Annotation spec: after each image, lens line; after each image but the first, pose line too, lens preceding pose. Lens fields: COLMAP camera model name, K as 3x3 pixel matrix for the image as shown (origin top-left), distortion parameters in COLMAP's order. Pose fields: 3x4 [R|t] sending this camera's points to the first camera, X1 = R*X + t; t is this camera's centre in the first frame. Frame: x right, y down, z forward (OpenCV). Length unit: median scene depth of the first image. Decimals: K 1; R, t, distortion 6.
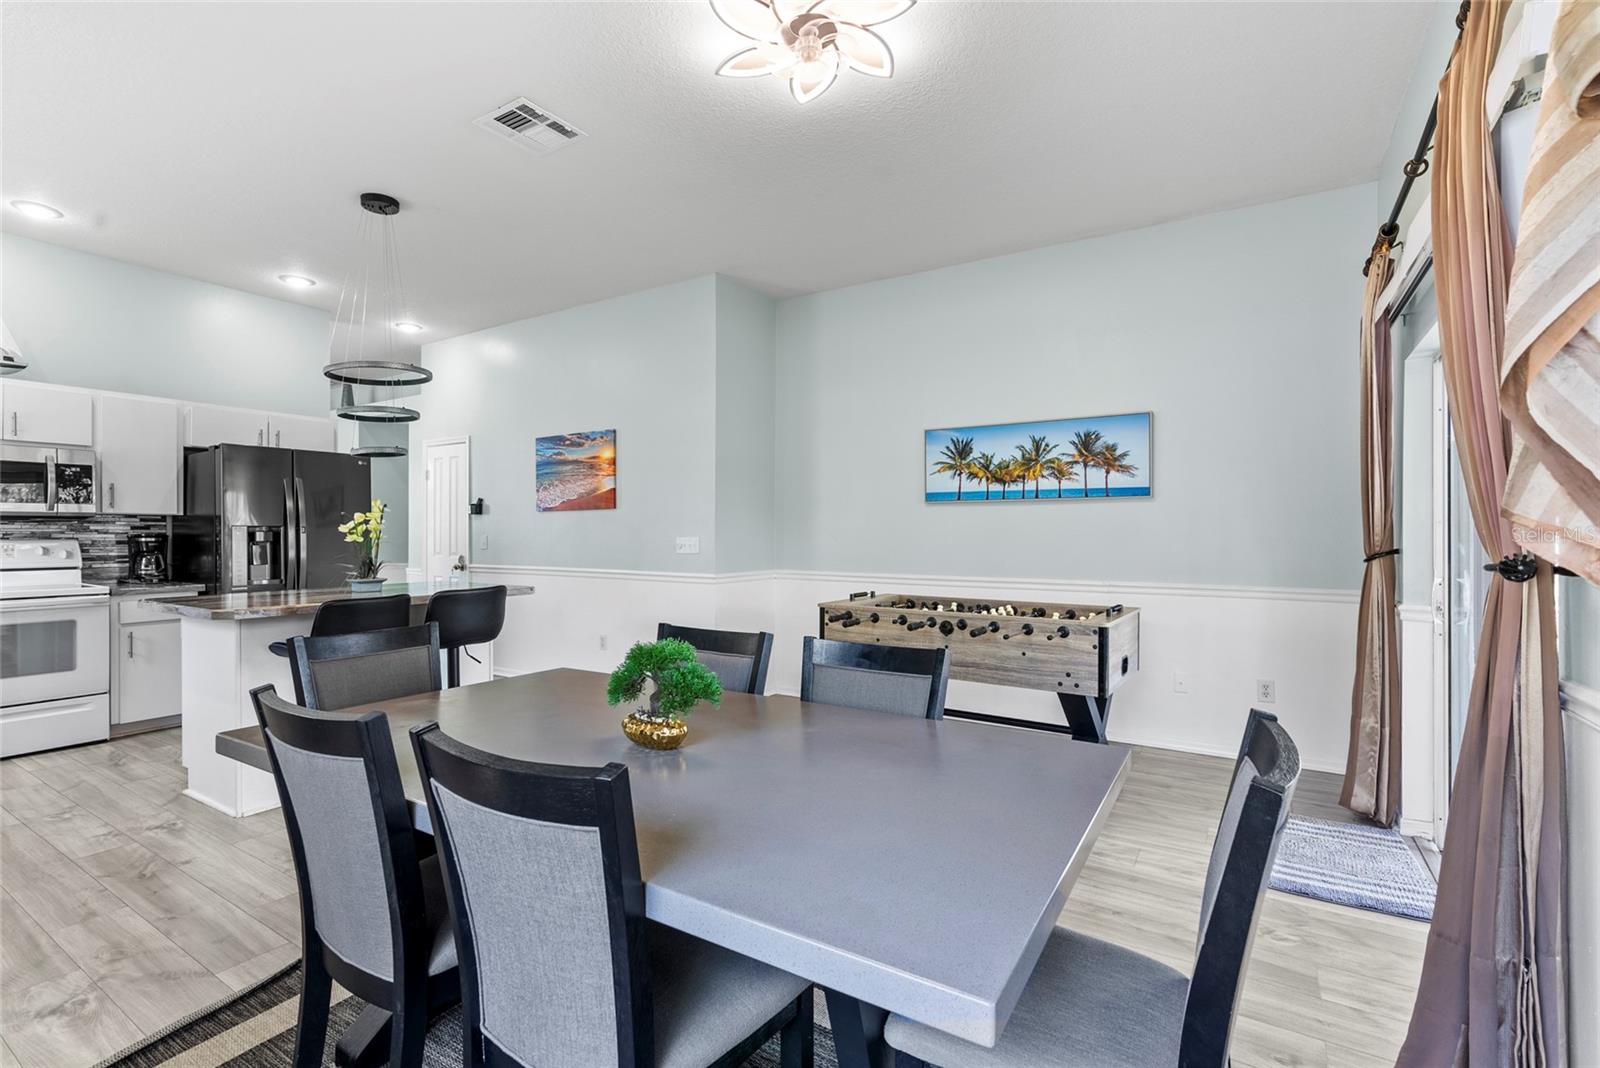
lens RADIAL K [[720.0, 0, 796.2], [0, 720.0, 532.7], [0, 0, 1]] dist [-0.005000, 0.000044]
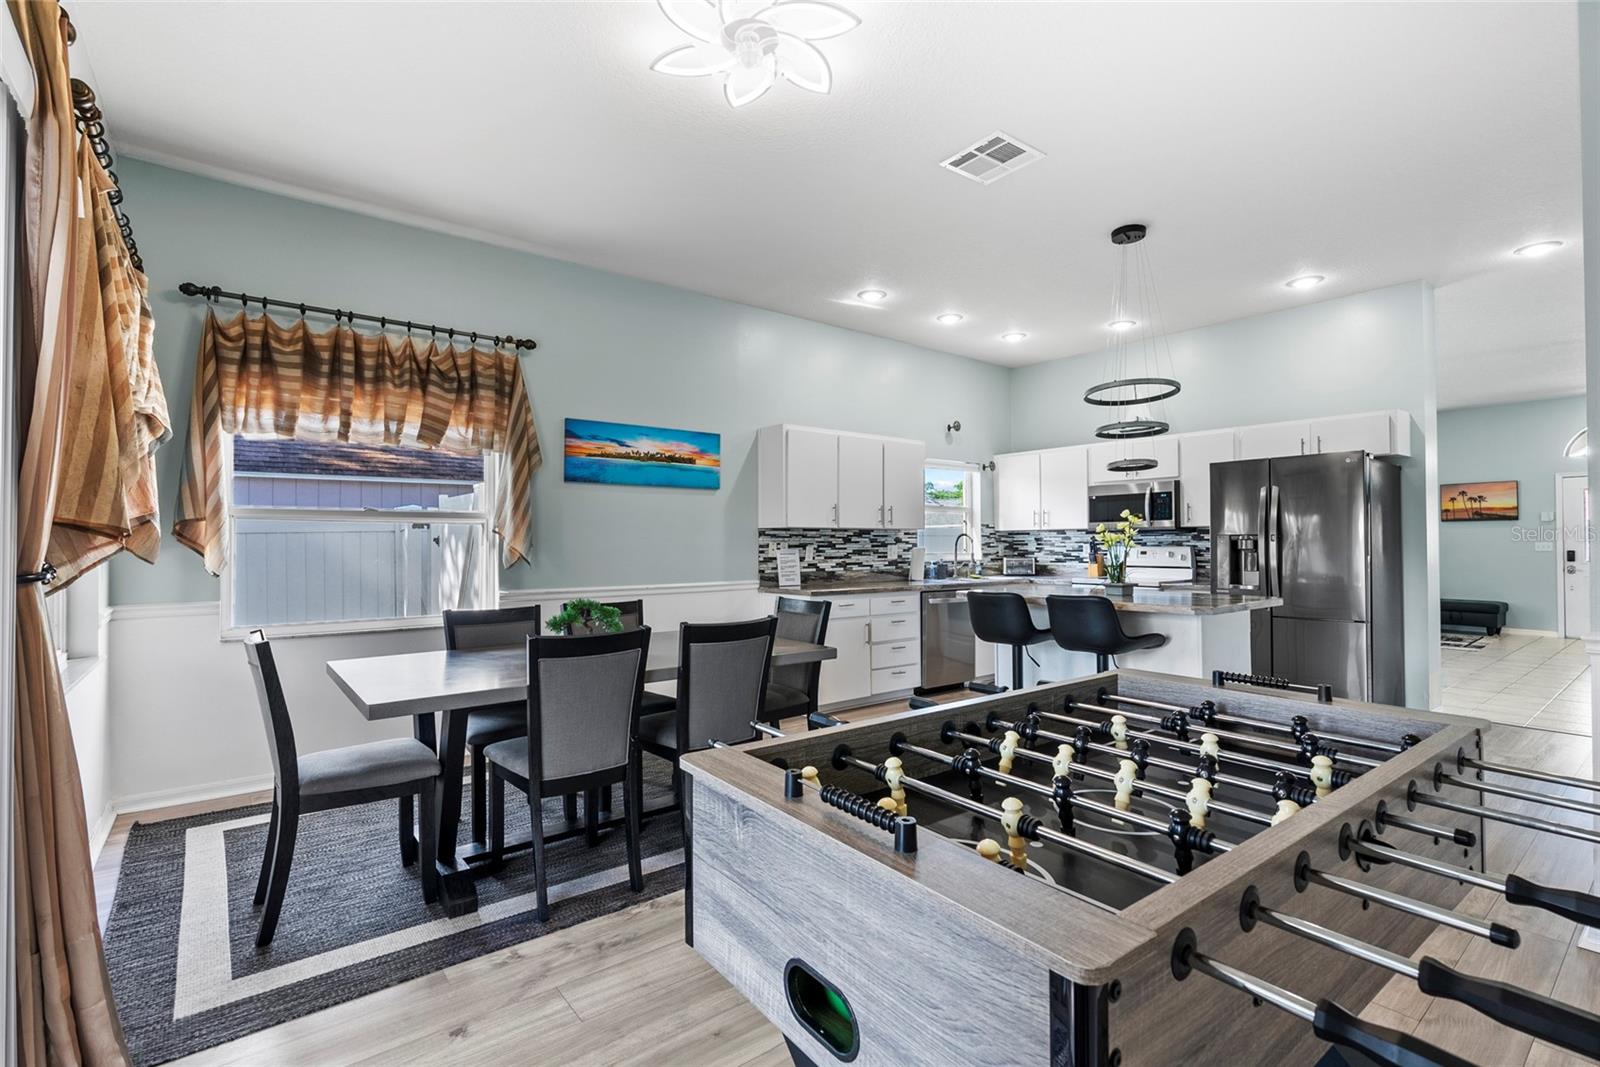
lens RADIAL K [[720.9, 0, 807.4], [0, 720.9, 531.0], [0, 0, 1]] dist [0.001076, 0.000035]
pose [[-0.331830, -0.014876, -0.943222, 0.492905], [0.004763, 0.999836, -0.017444, 0.000830], [0.943327, -0.010281, -0.331705, 0.764016]]
